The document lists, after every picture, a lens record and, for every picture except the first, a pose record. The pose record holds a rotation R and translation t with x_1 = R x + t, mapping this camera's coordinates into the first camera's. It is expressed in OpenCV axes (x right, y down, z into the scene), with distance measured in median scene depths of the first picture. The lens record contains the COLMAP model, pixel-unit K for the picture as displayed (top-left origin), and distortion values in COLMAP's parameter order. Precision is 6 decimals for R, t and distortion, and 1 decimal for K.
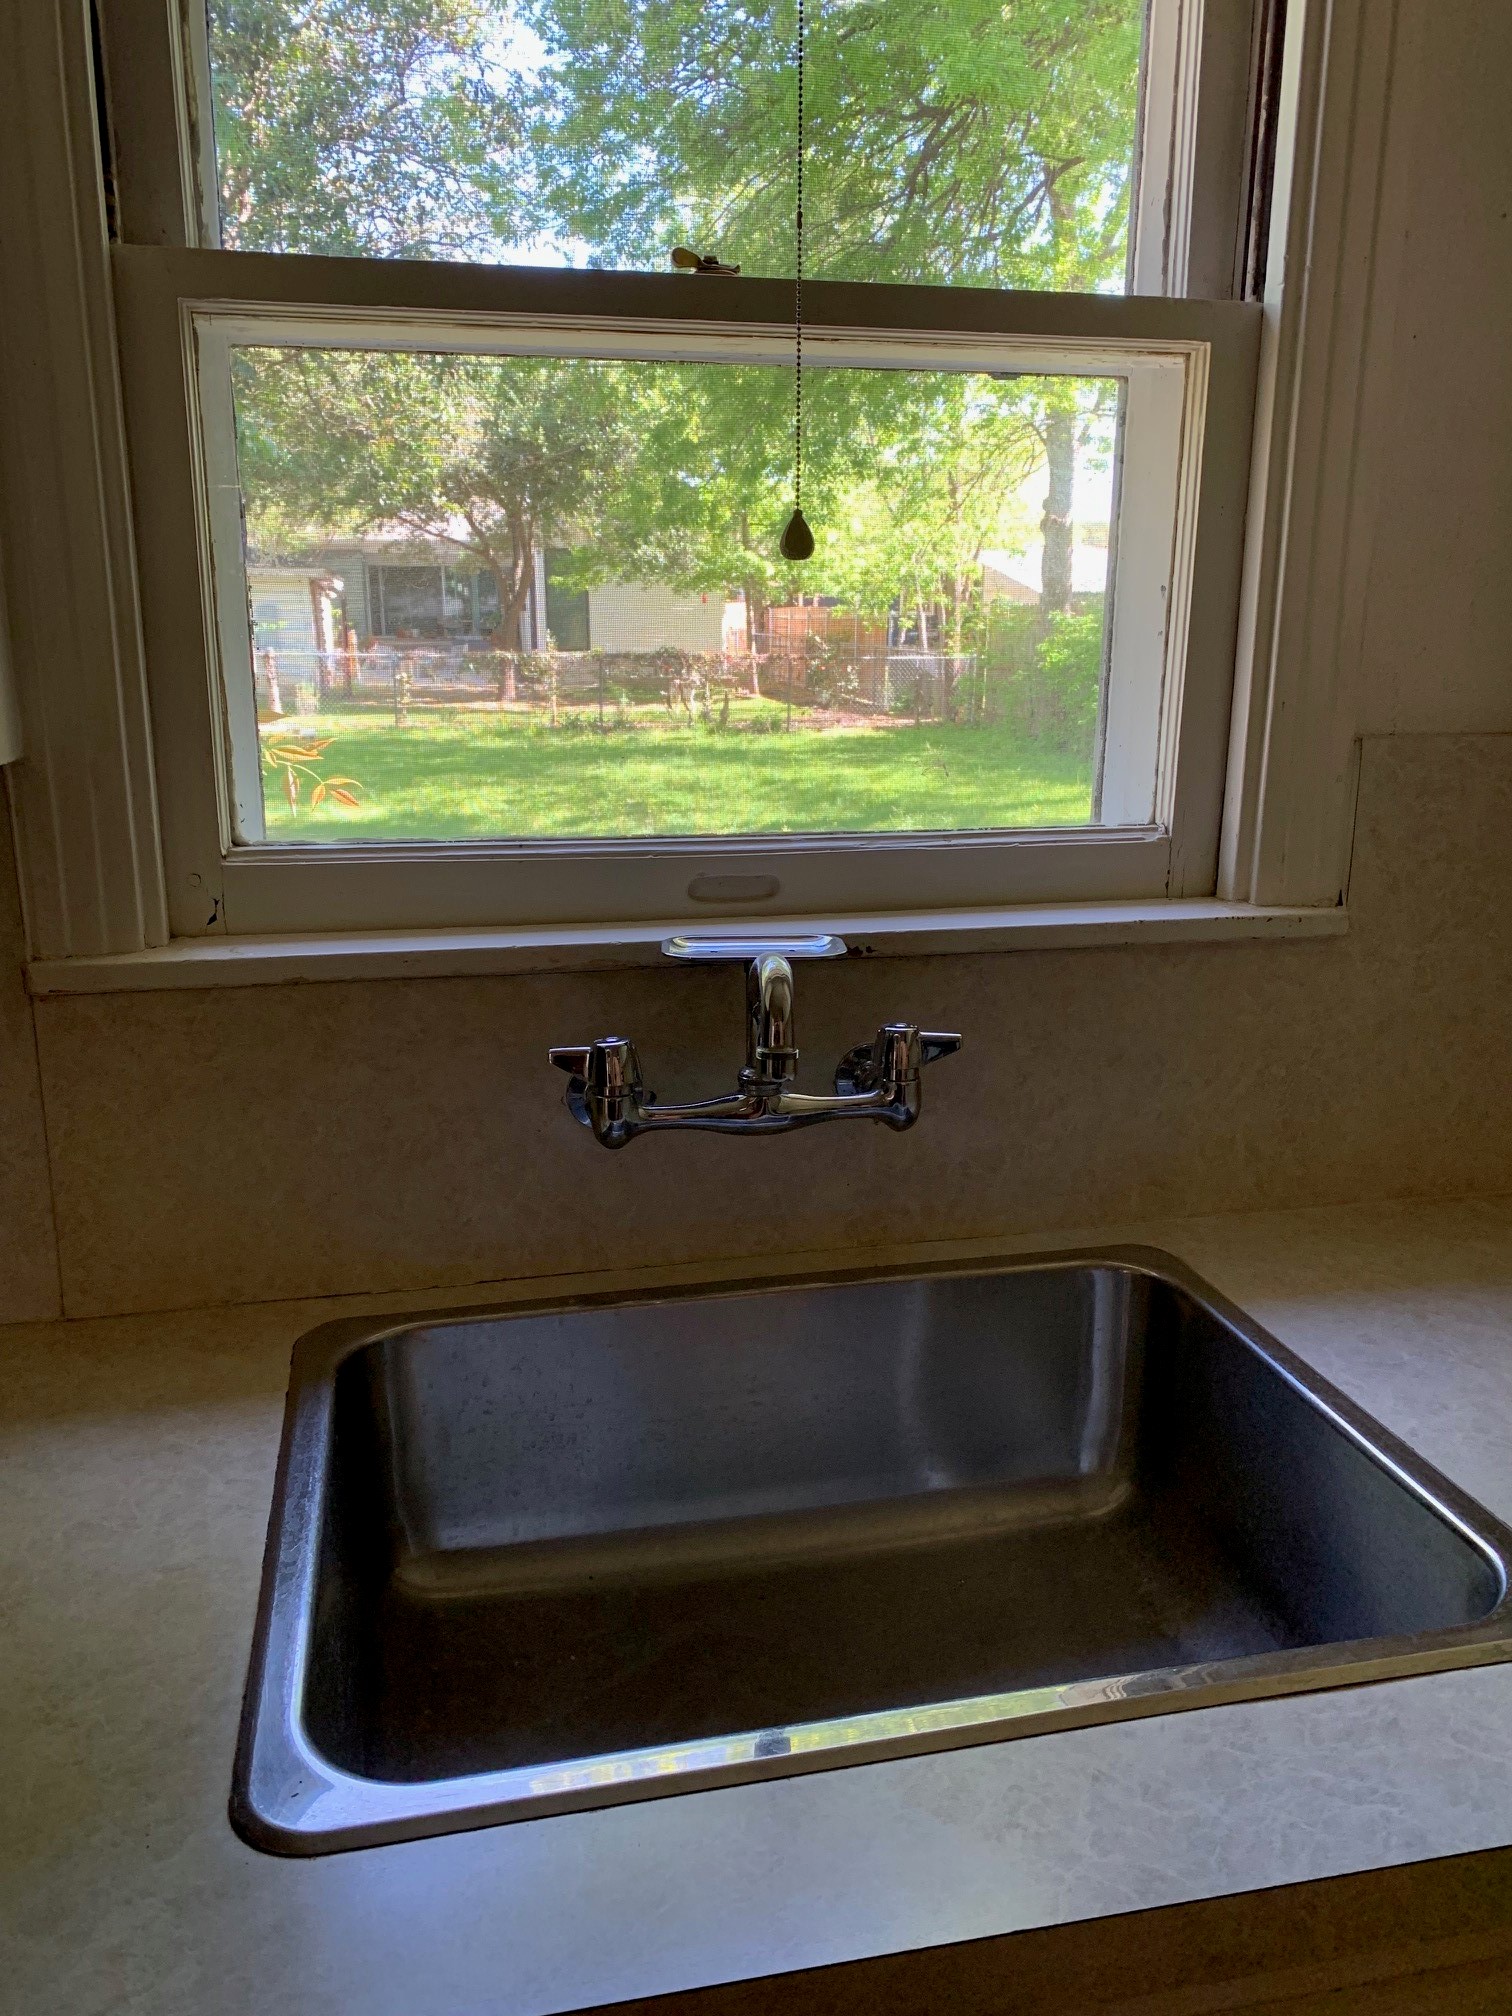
lens RADIAL K [[1524.2, 0, 795.6], [0, 1524.2, 1062.8], [0, 0, 1]] dist [0.047612, -0.078642]
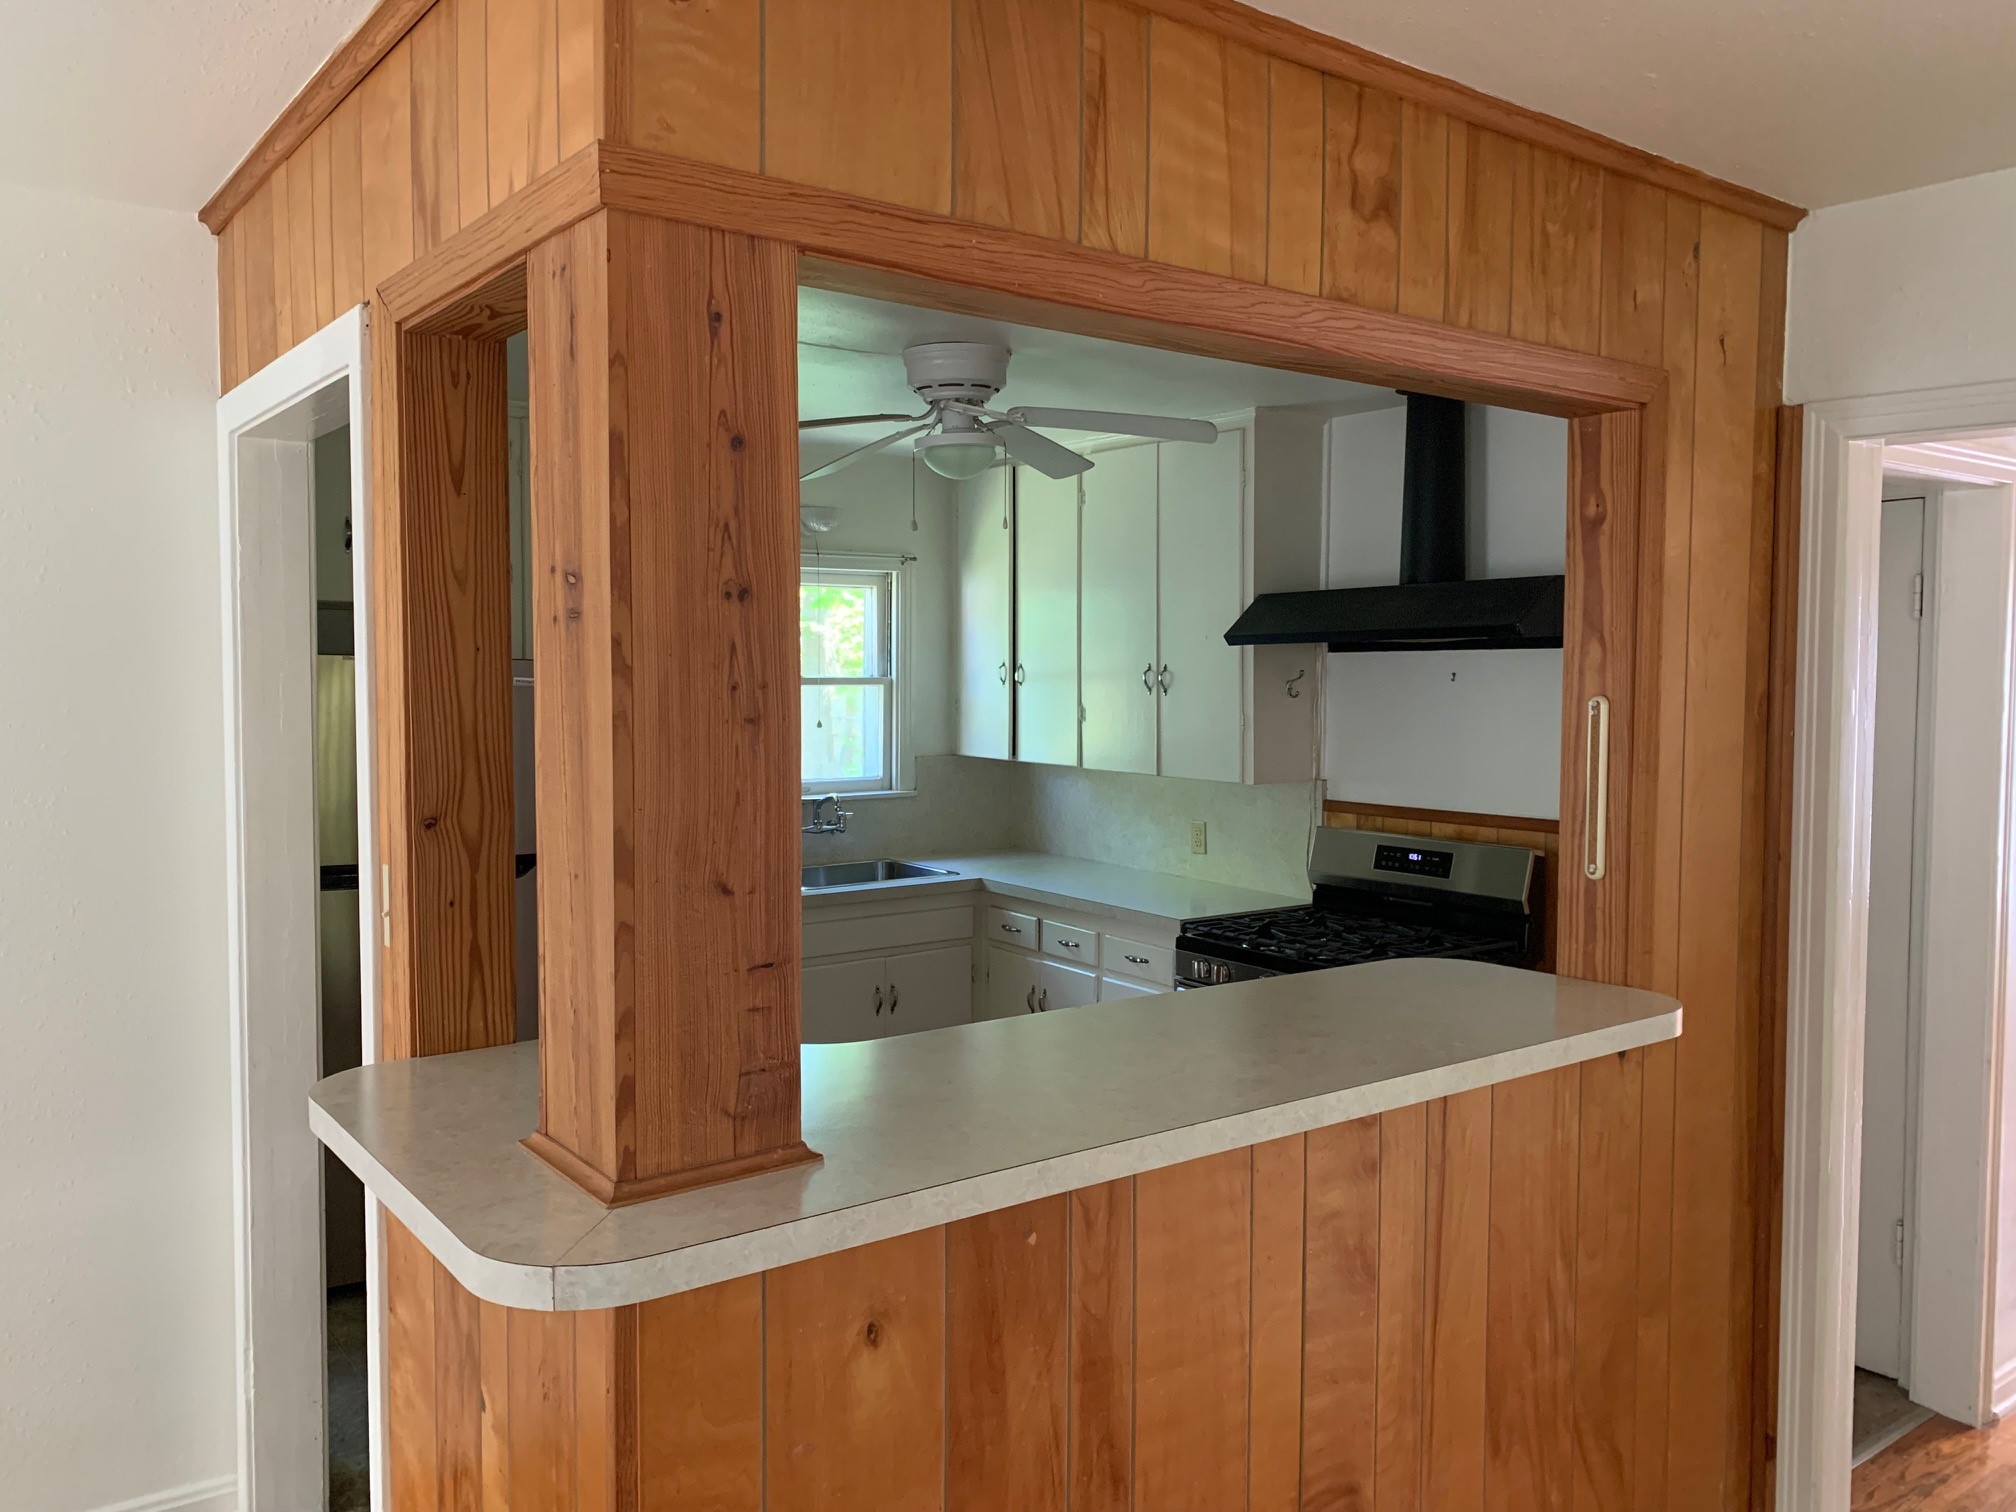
lens RADIAL K [[1524.2, 0, 978.9], [0, 1524.2, 753.4], [0, 0, 1]] dist [0.047612, -0.078642]
pose [[0.913873, -0.022834, 0.405358, -1.517874], [0.104466, 0.978025, -0.180425, 0.722275], [-0.392331, 0.207232, 0.896176, -3.683363]]
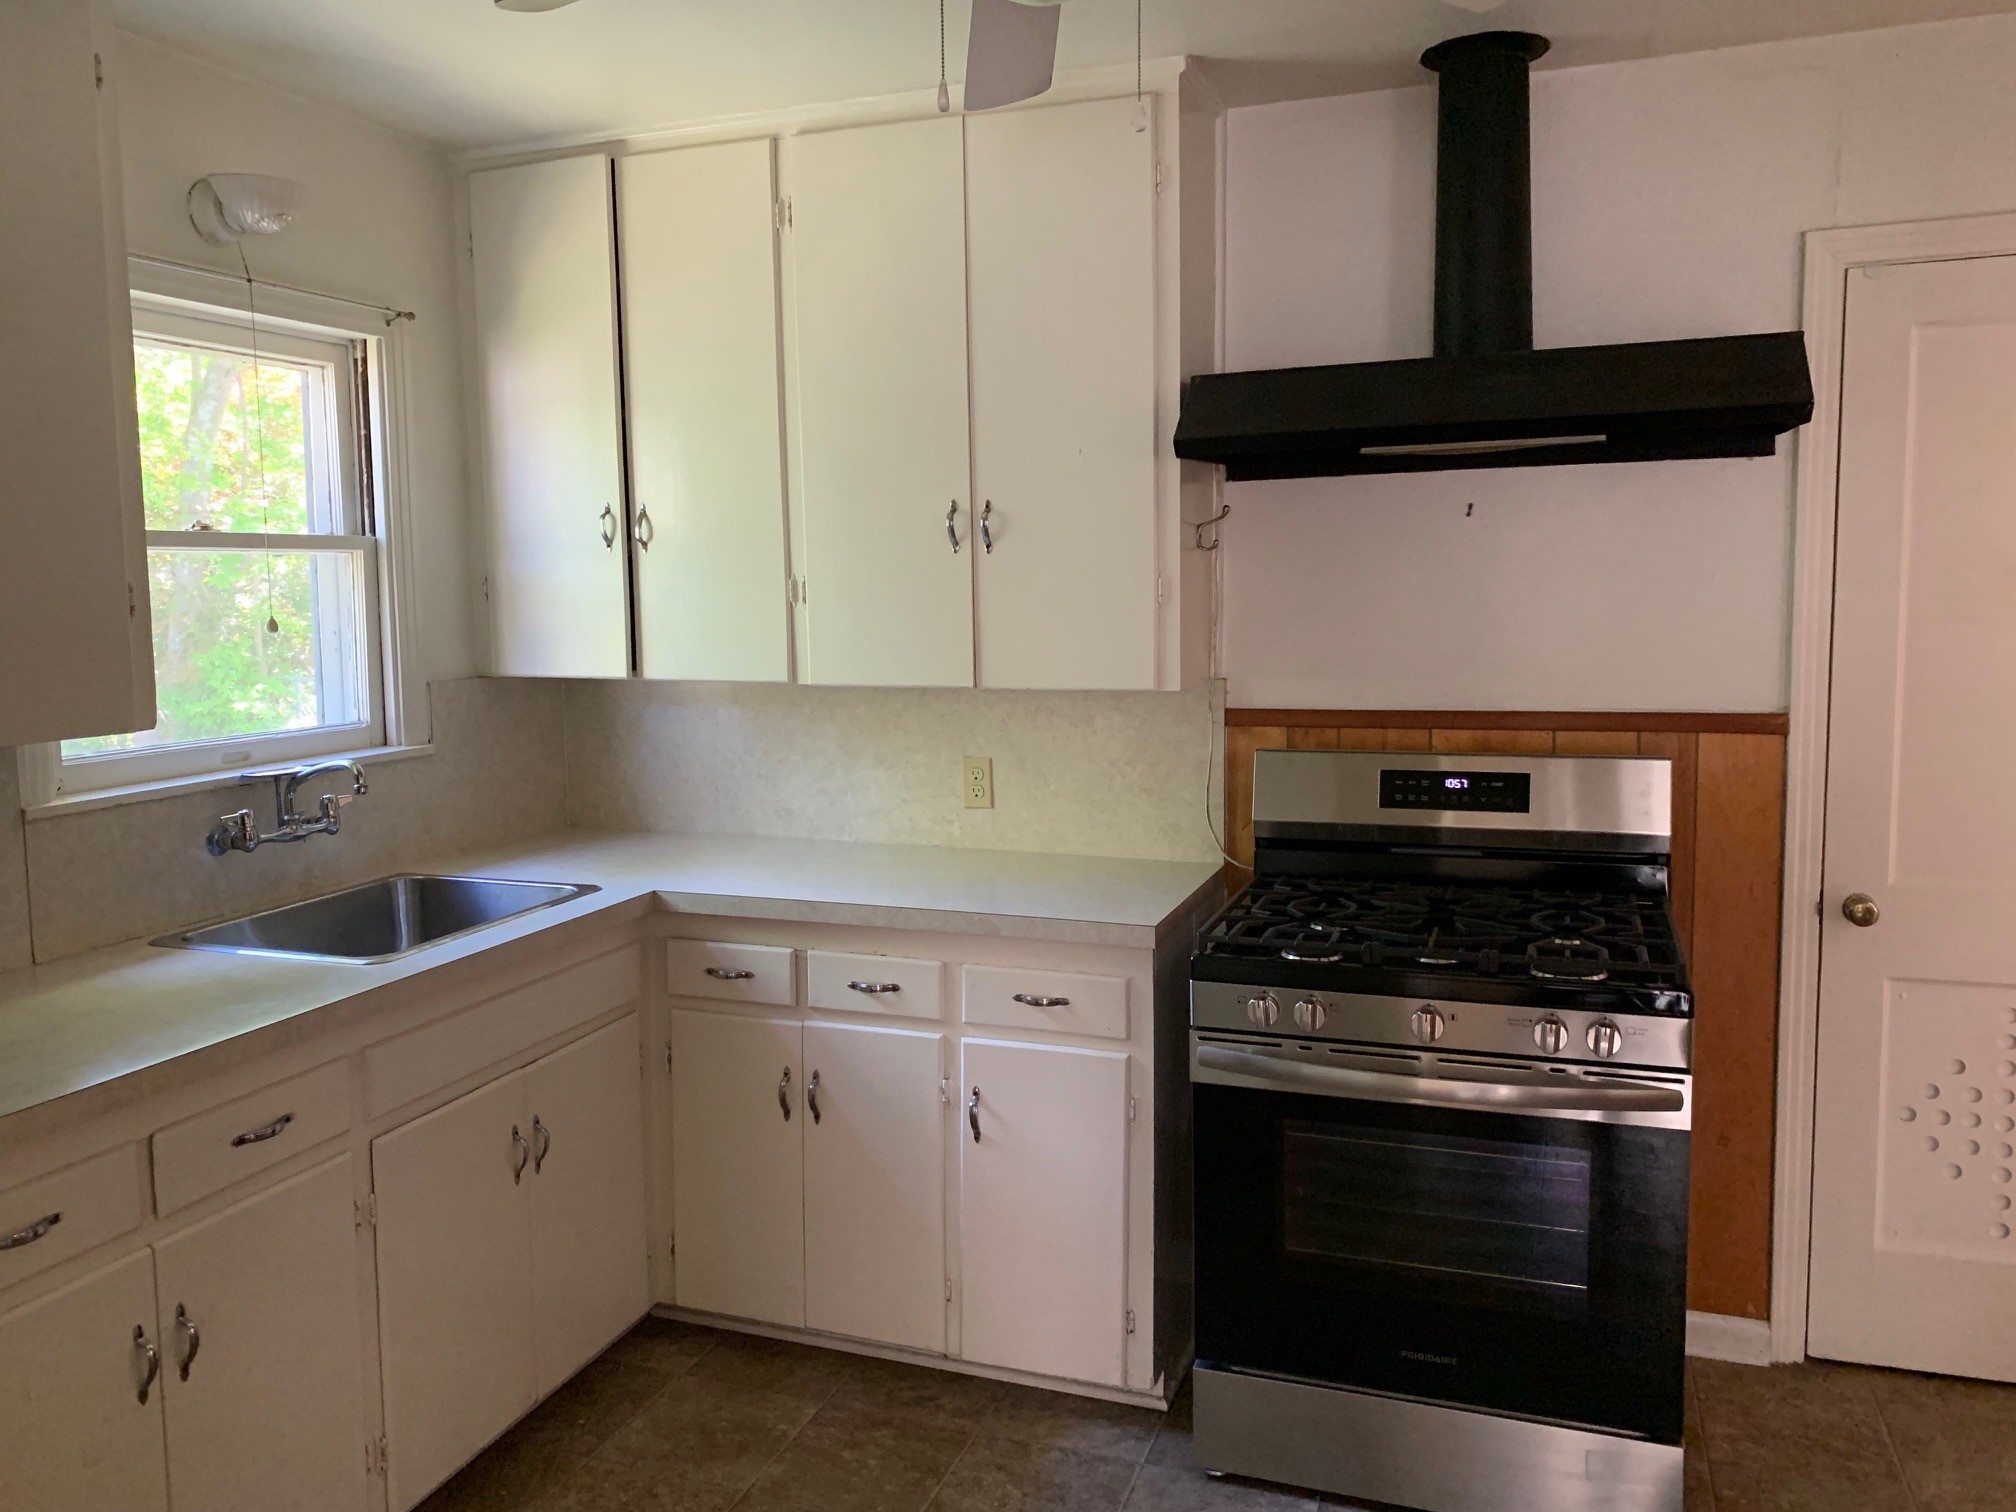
lens RADIAL K [[1524.2, 0, 1003.3], [0, 1524.2, 739.9], [0, 0, 1]] dist [0.047612, -0.078642]
pose [[0.527706, -0.095569, 0.844034, -1.484484], [0.234787, 0.971350, -0.036808, 0.243715], [-0.816334, 0.217592, 0.535025, -1.365314]]
